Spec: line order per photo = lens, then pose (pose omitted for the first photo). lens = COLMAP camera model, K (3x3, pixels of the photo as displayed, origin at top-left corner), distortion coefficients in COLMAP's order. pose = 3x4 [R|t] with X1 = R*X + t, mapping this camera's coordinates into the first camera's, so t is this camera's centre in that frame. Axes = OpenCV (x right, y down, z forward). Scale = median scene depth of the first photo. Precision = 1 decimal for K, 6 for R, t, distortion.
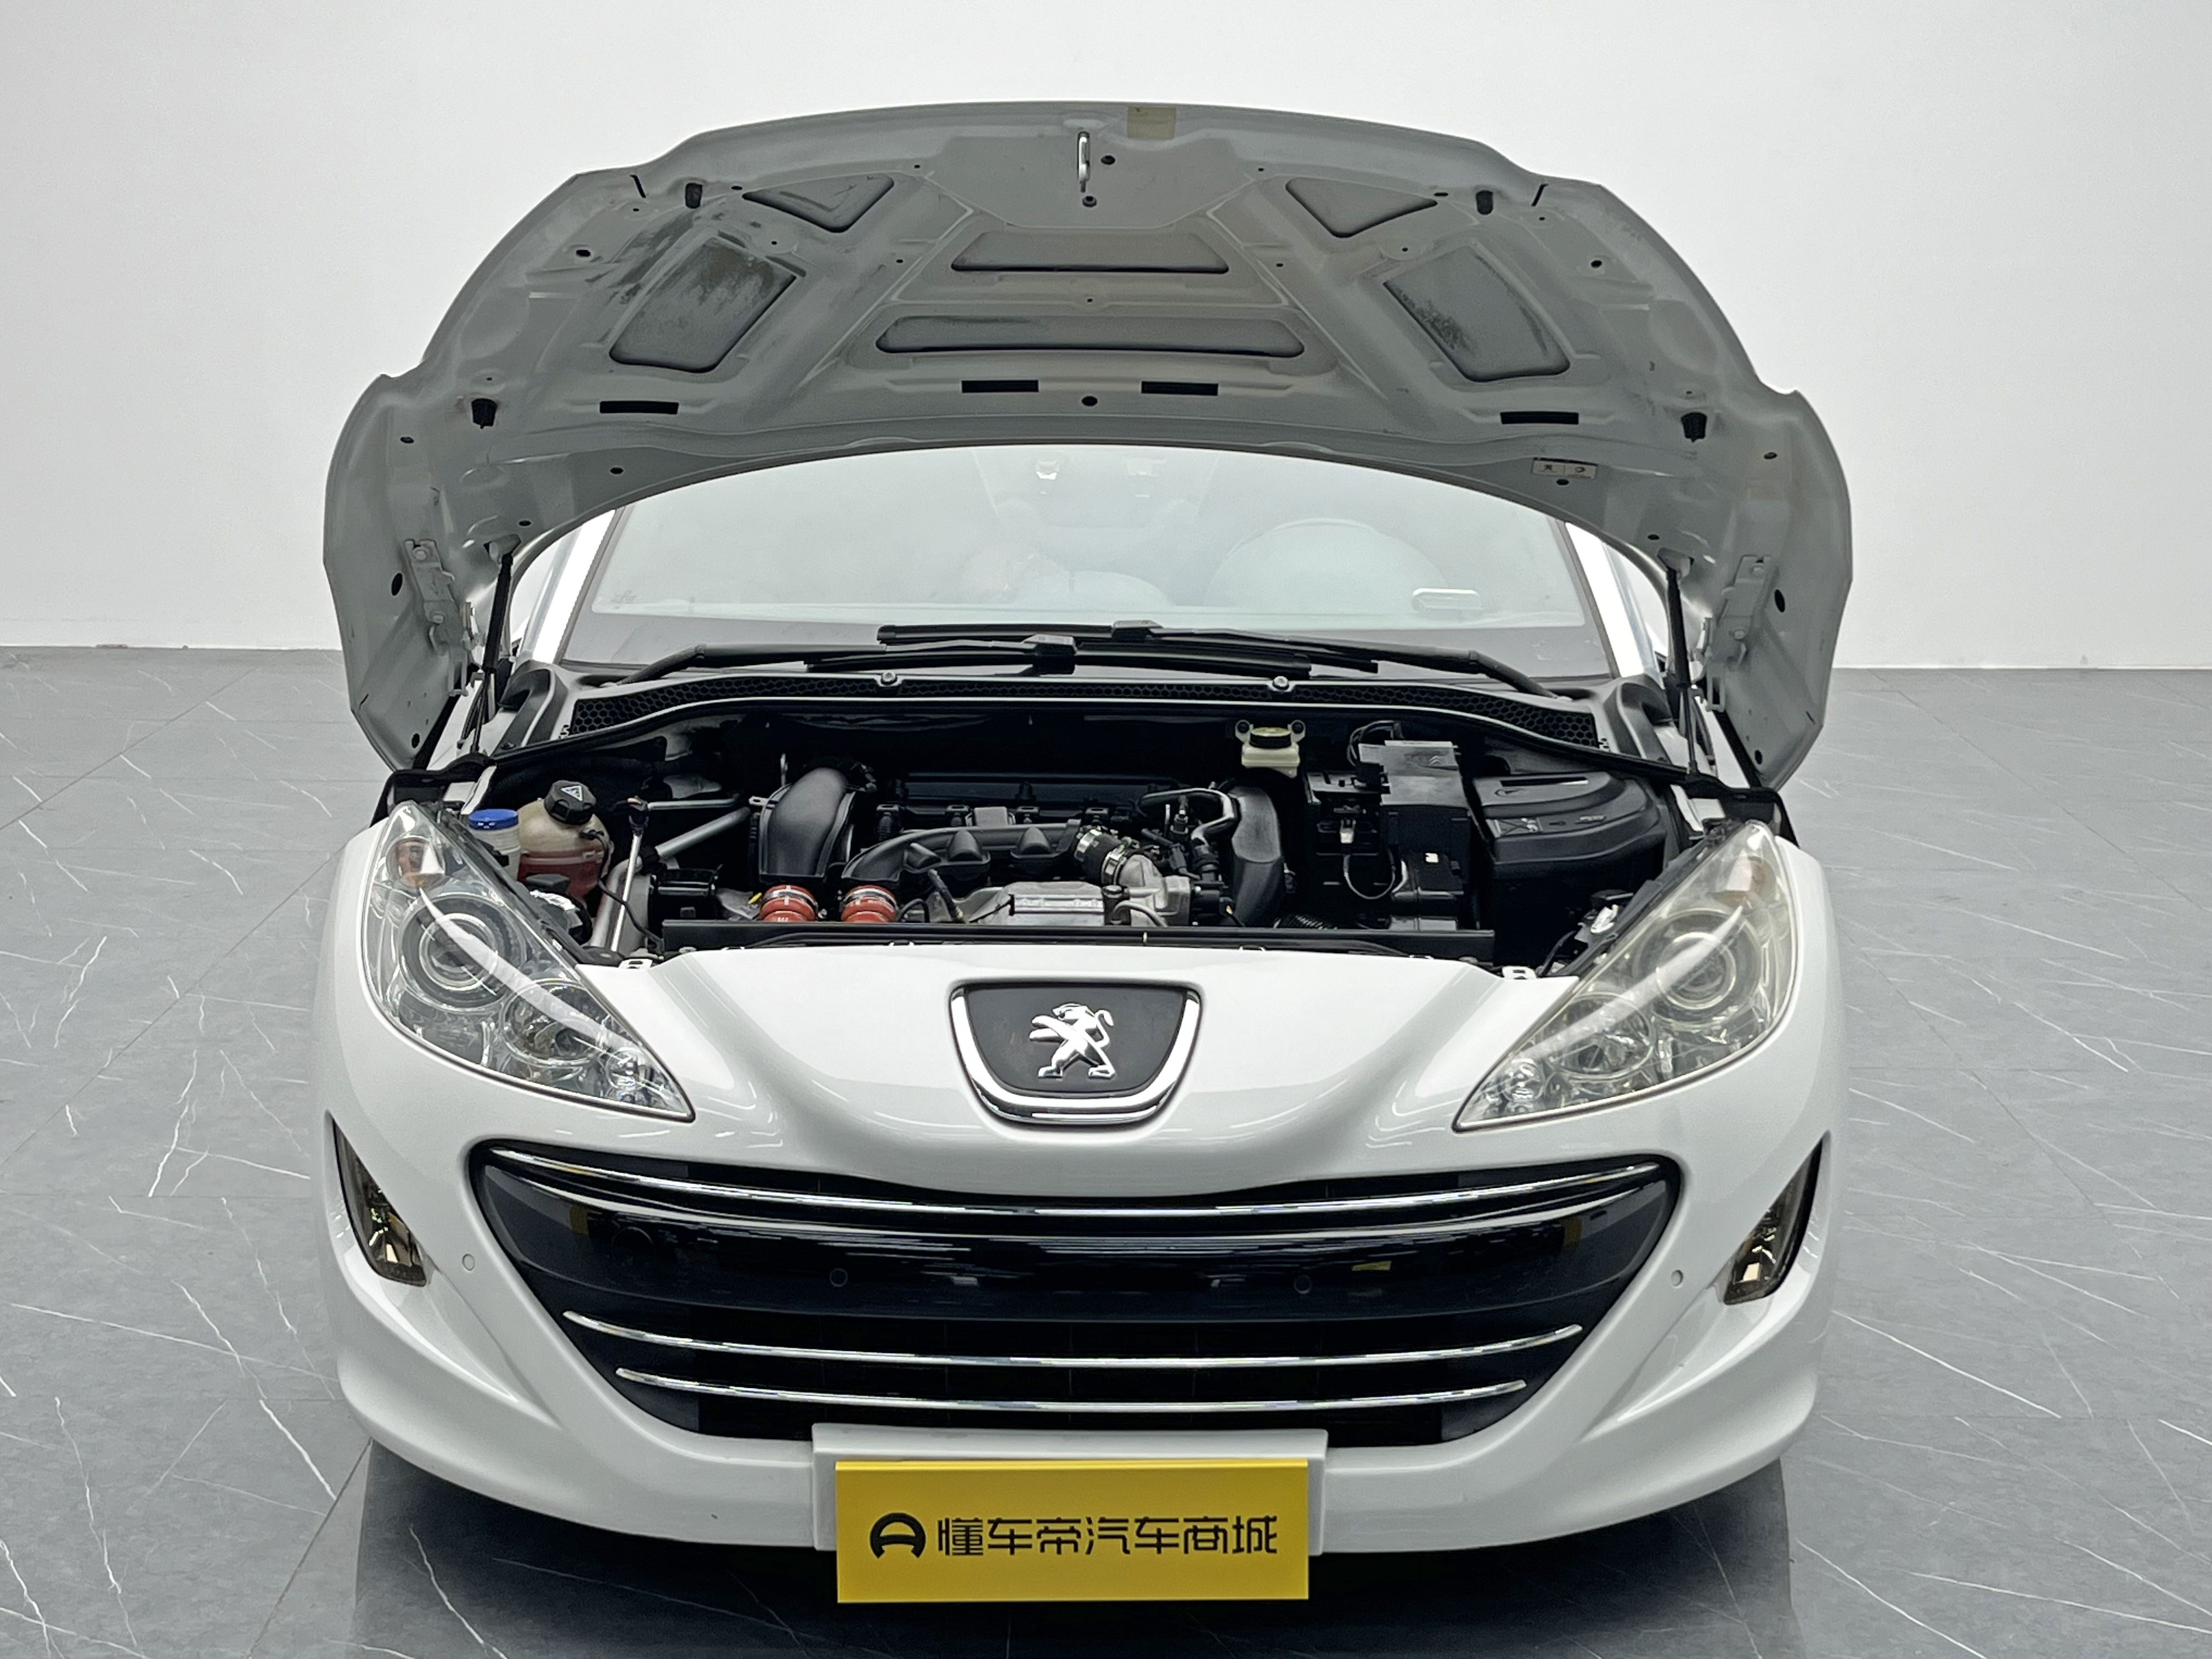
lens RADIAL K [[3361.6, 0, 1091.6], [0, 3361.6, 827.5], [0, 0, 1]] dist [0.019188, 0.000000]
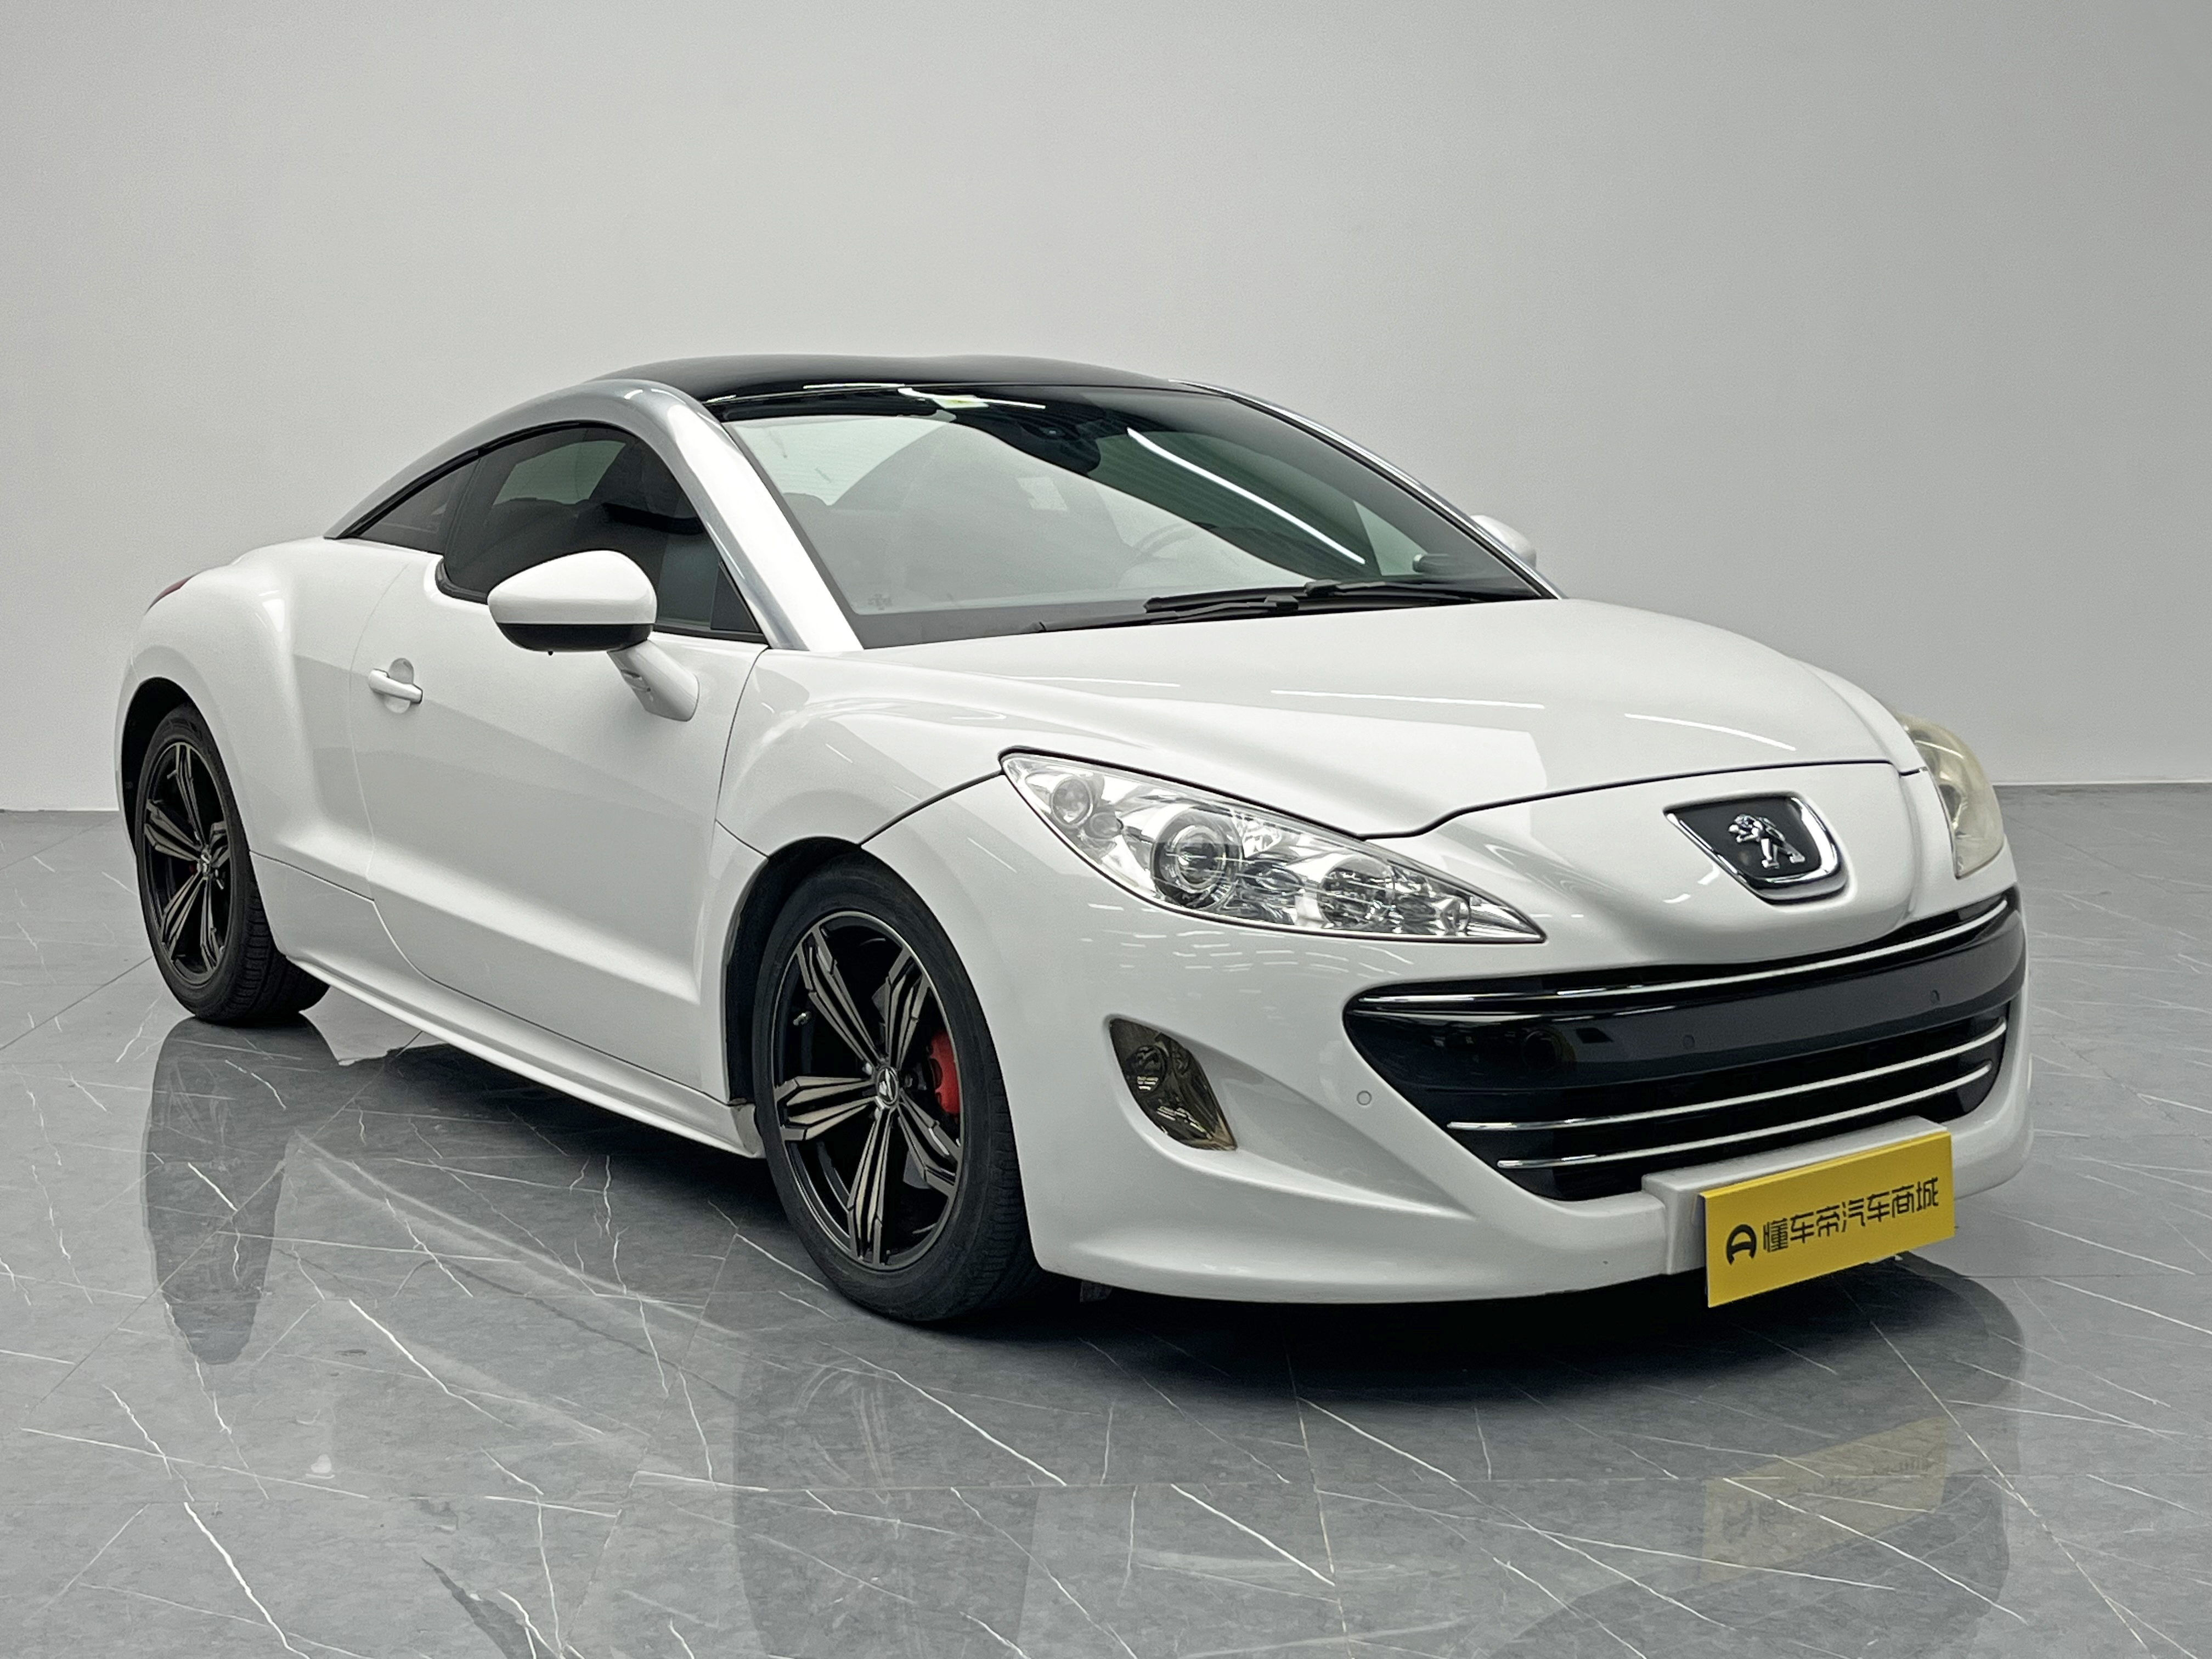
lens RADIAL K [[3142.9, 0, 1103.3], [0, 3142.9, 829.3], [0, 0, 1]] dist [0.040000, 0.000000]
pose [[0.804477, -0.103411, 0.584913, -0.838384], [0.141419, 0.989757, -0.019518, 0.043974], [-0.576904, 0.098420, 0.810861, 0.160166]]
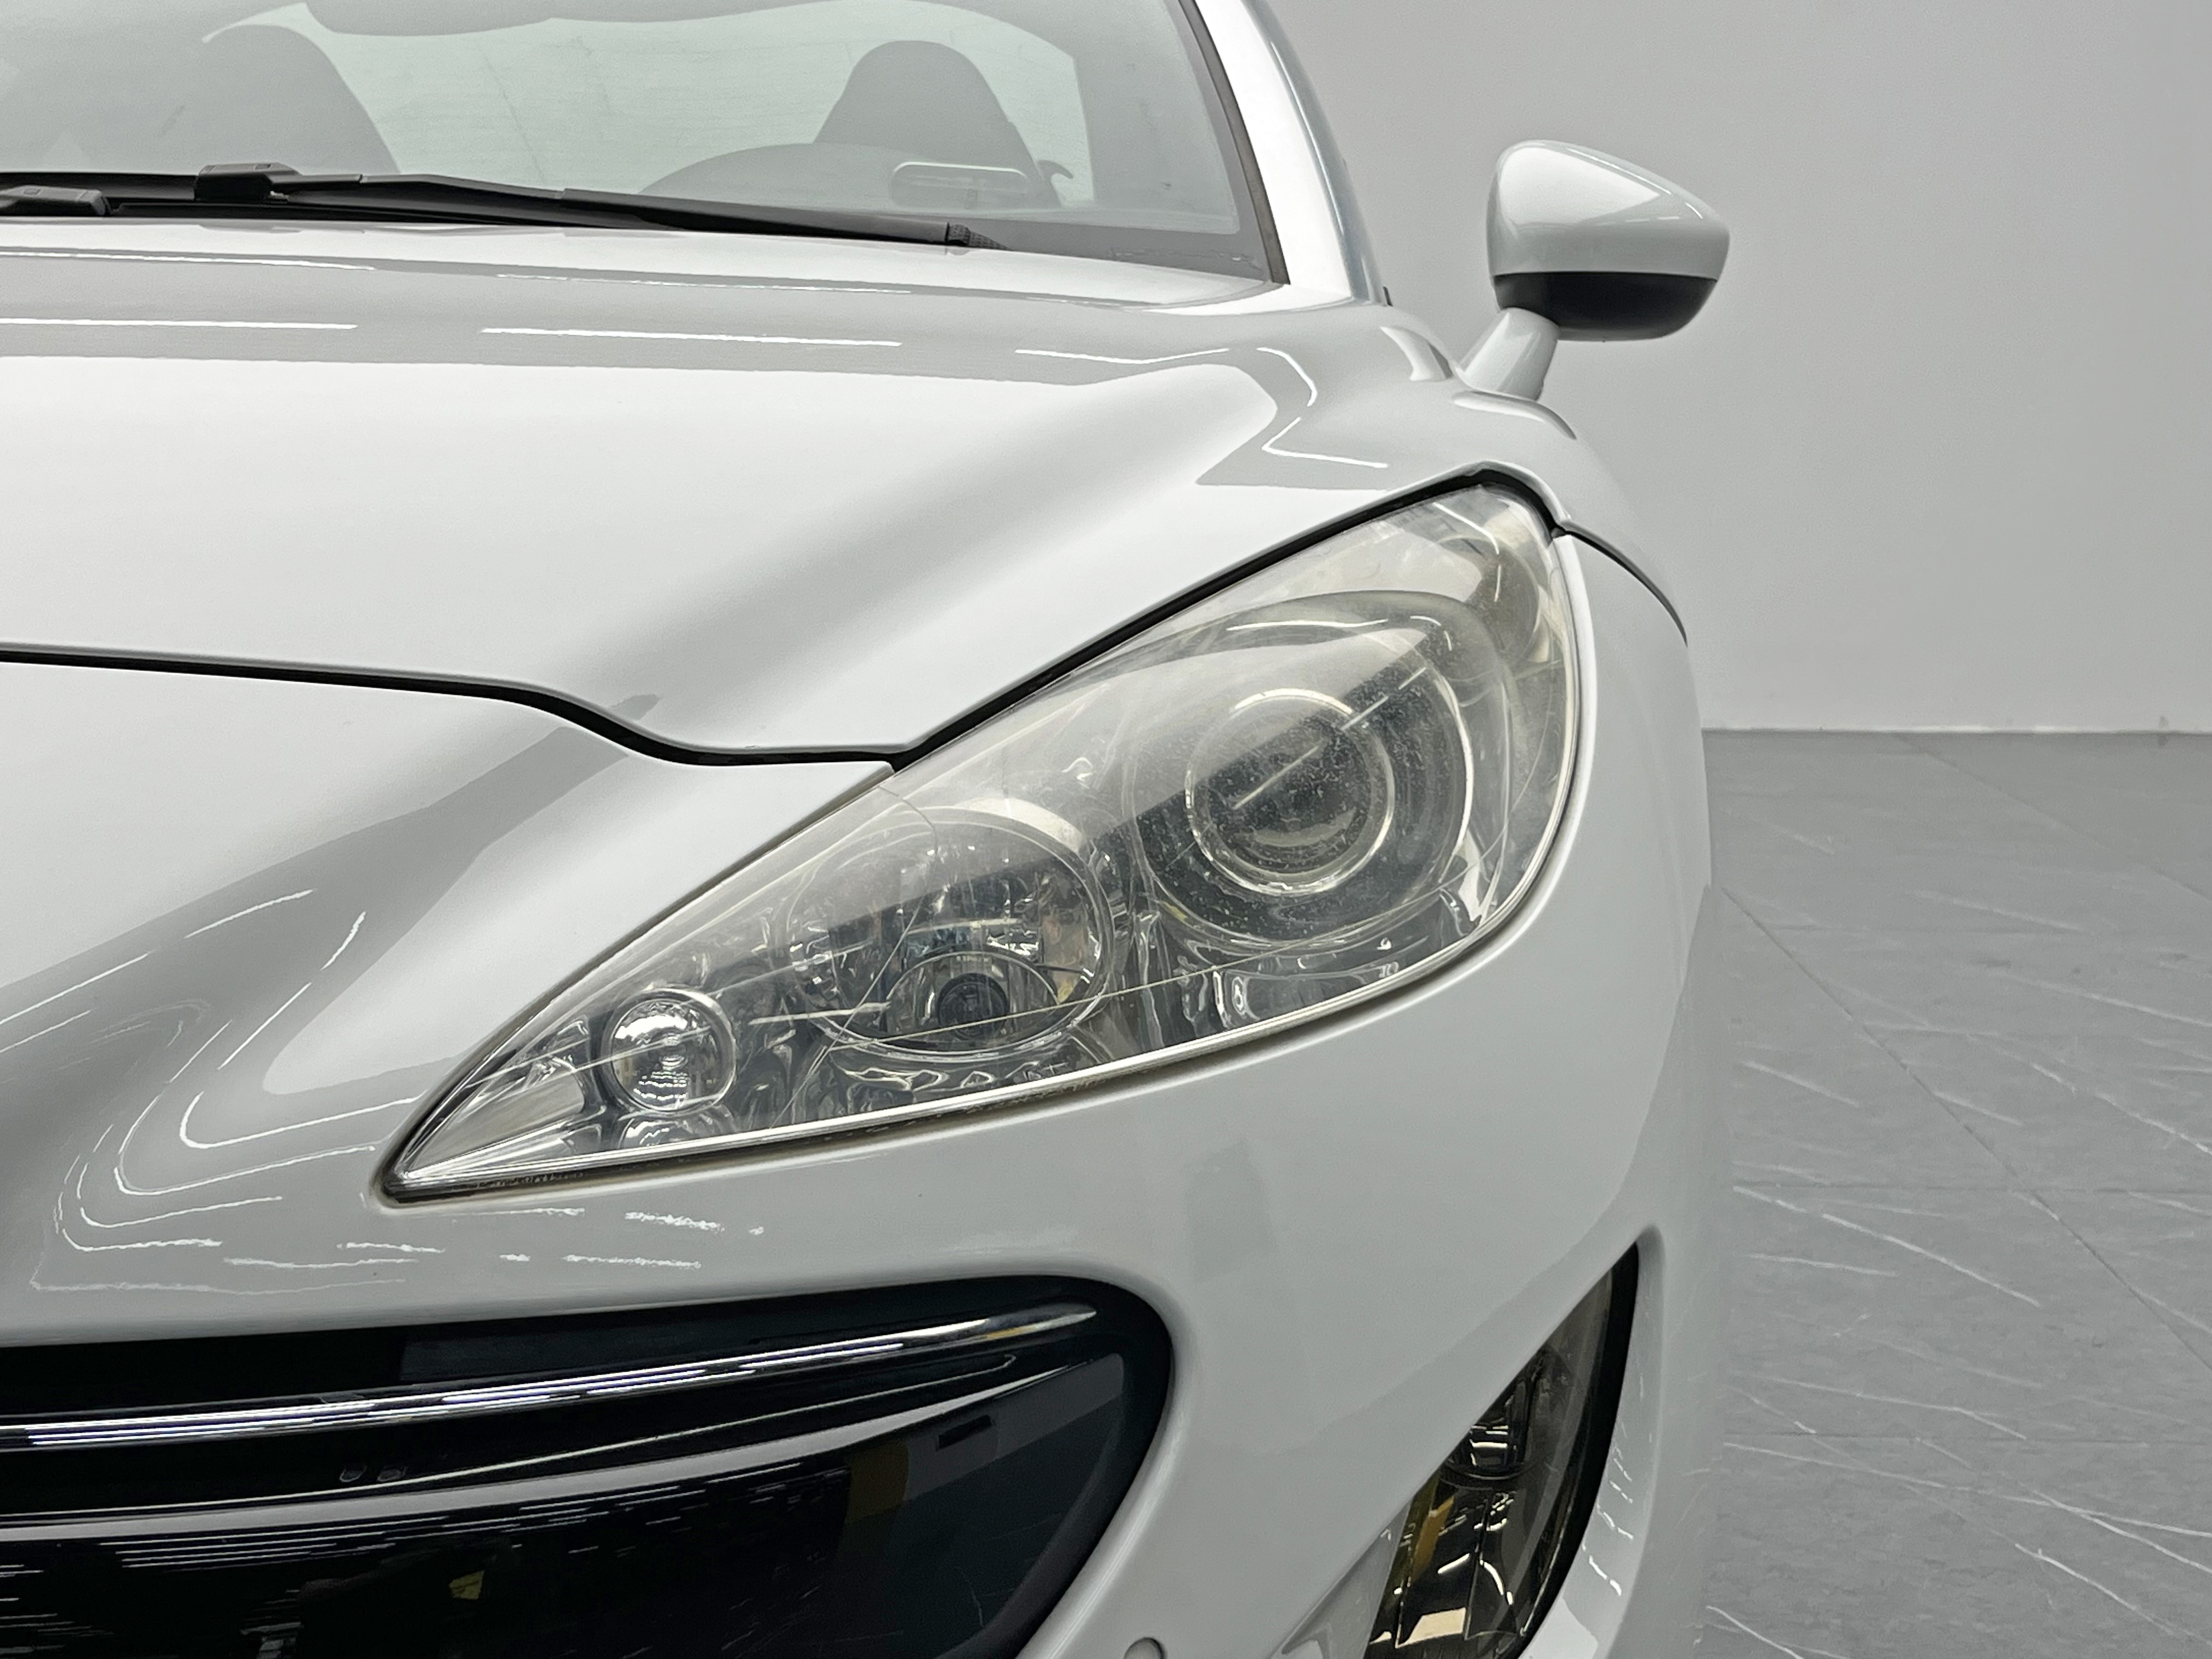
lens RADIAL K [[3142.9, 0, 1121.3], [0, 3142.9, 826.8], [0, 0, 1]] dist [0.040000, 0.000000]
pose [[0.999738, 0.003744, -0.022597, 0.170972], [-0.005202, 0.997885, -0.064792, 0.069556], [0.022307, 0.064892, 0.997643, 0.660568]]
